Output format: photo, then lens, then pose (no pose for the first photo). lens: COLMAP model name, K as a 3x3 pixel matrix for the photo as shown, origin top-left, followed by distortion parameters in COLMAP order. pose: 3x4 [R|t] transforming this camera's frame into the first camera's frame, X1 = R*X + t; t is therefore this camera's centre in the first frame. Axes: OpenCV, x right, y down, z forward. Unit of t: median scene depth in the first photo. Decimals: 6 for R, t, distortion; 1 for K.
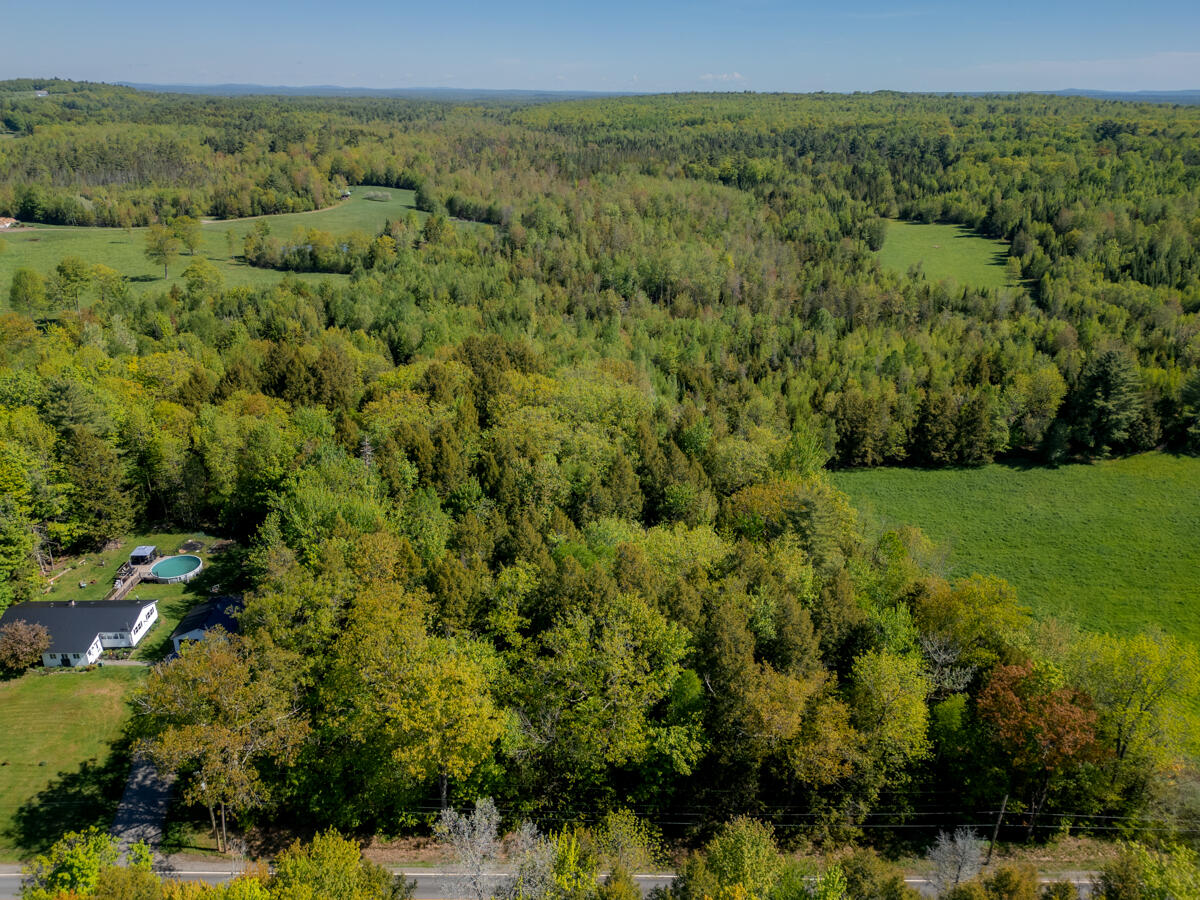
lens RADIAL K [[888.6, 0, 600.0], [0, 888.6, 450.0], [0, 0, 1]] dist [0.064952, -0.037781]
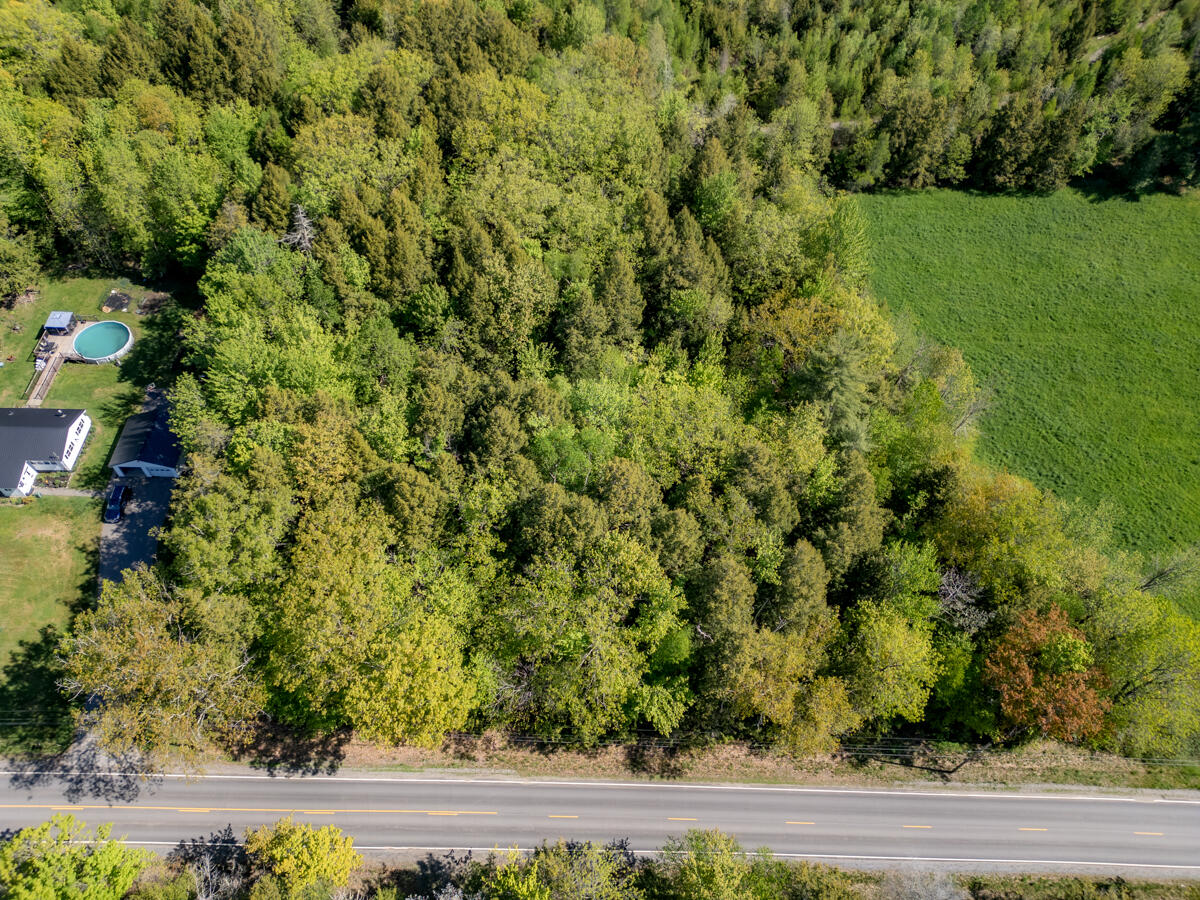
lens RADIAL K [[844.9, 0, 600.0], [0, 844.9, 450.0], [0, 0, 1]] dist [0.078103, -0.075526]
pose [[0.999215, 0.035253, 0.018080, -0.002165], [-0.039493, 0.849980, 0.525332, -0.231774], [0.003152, -0.525633, 0.850705, 0.236254]]
